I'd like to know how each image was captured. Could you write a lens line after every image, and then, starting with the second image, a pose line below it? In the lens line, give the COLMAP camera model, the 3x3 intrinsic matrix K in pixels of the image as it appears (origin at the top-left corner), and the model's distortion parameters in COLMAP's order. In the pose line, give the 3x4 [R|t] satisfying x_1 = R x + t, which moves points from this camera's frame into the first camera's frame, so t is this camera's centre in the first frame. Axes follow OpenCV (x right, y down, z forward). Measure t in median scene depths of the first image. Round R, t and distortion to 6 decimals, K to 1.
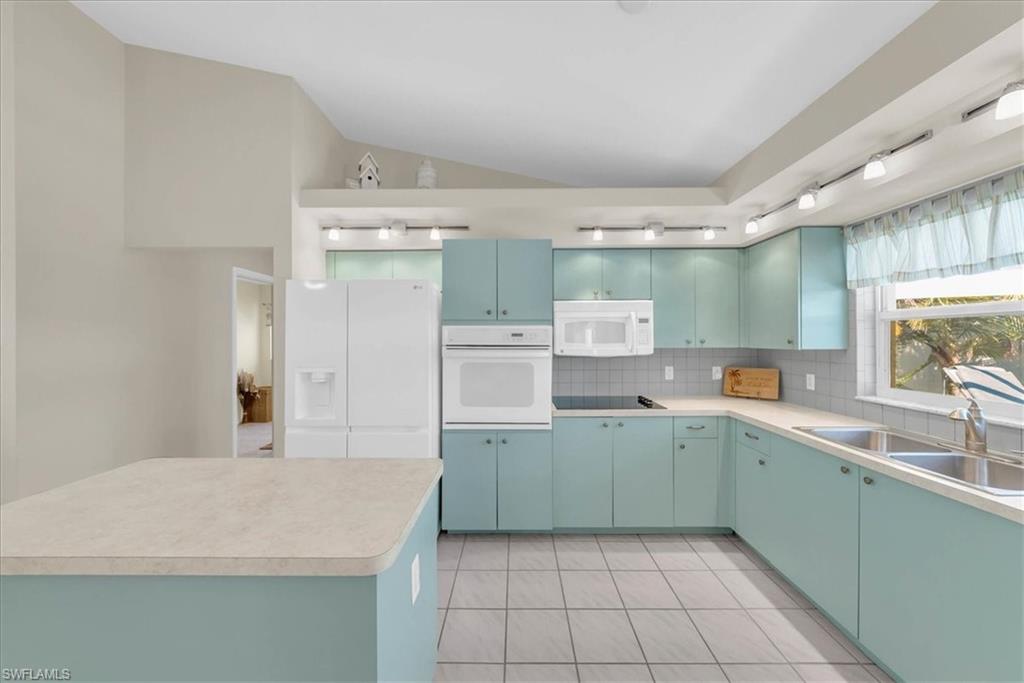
lens RADIAL K [[352.5, 0, 514.1], [0, 352.5, 339.4], [0, 0, 1]] dist [-0.000001, -0.000009]
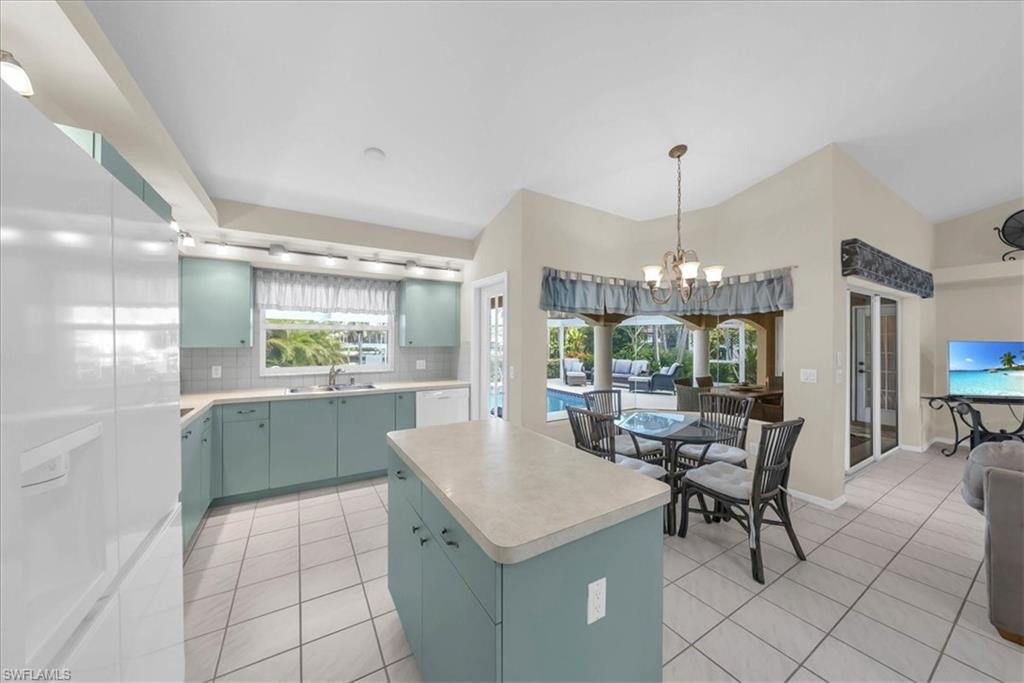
lens RADIAL K [[352.5, 0, 514.1], [0, 352.5, 339.4], [0, 0, 1]] dist [-0.000001, -0.000009]
pose [[-0.527931, 0.005119, 0.849272, -0.970453], [-0.002168, 0.999970, -0.007375, 0.005414], [-0.849284, -0.005735, -0.527904, 0.813810]]
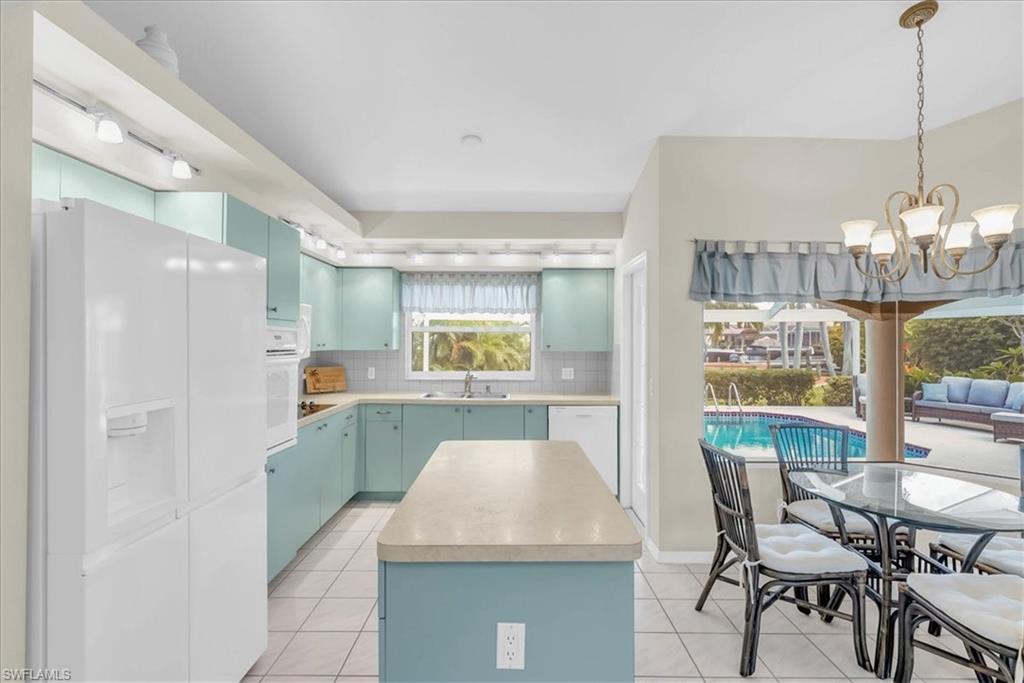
lens RADIAL K [[481.0, 0, 518.5], [0, 481.0, 335.7], [0, 0, 1]] dist [0.001867, 0.000313]
pose [[-0.011363, 0.018099, 0.999772, -1.185075], [-0.004904, 0.999823, -0.018156, 0.003033], [-0.999923, -0.005110, -0.011272, 0.473686]]
